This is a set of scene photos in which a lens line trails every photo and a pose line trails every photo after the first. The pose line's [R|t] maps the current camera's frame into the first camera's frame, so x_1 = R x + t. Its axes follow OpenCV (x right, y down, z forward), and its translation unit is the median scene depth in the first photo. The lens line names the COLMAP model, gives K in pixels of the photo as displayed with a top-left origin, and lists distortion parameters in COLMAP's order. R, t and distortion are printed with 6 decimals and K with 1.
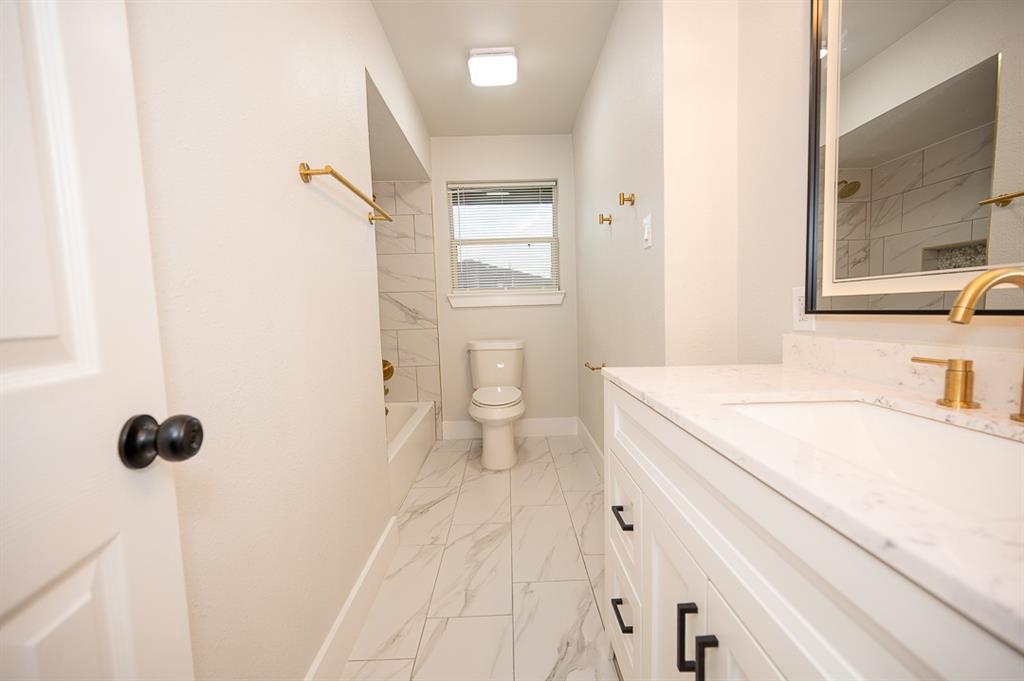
lens RADIAL K [[407.6, 0, 514.8], [0, 407.6, 345.8], [0, 0, 1]] dist [0.000470, 0.000135]
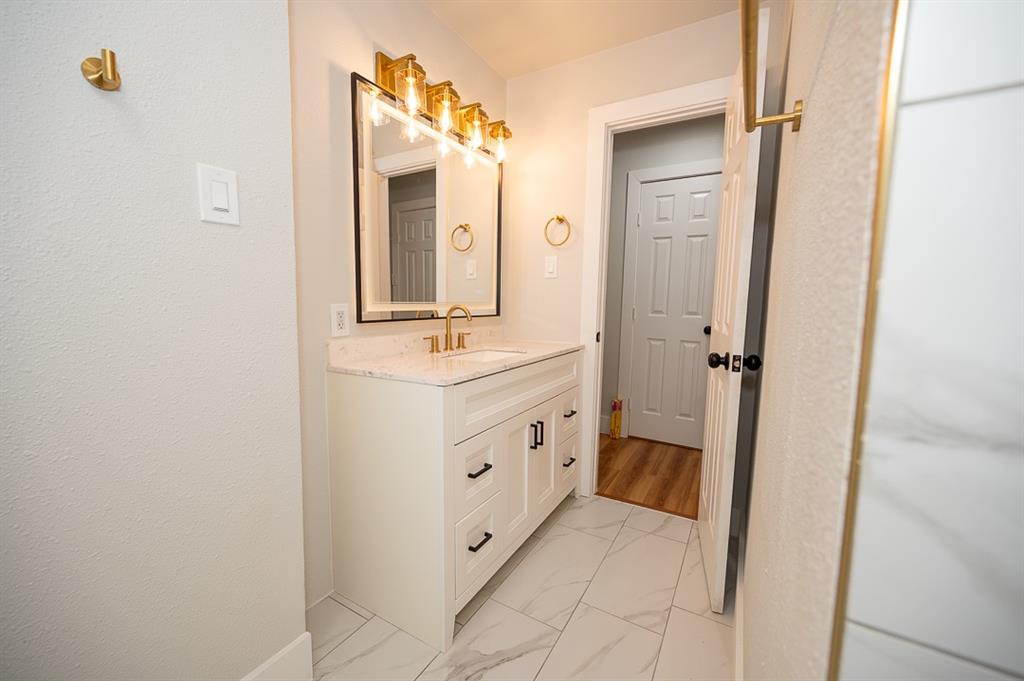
lens RADIAL K [[407.6, 0, 514.8], [0, 407.6, 345.8], [0, 0, 1]] dist [0.000470, 0.000135]
pose [[-0.855144, -0.023674, 0.517850, -0.590584], [0.072257, 0.983761, 0.164294, -0.223461], [-0.513331, 0.177914, -0.839547, 2.200795]]
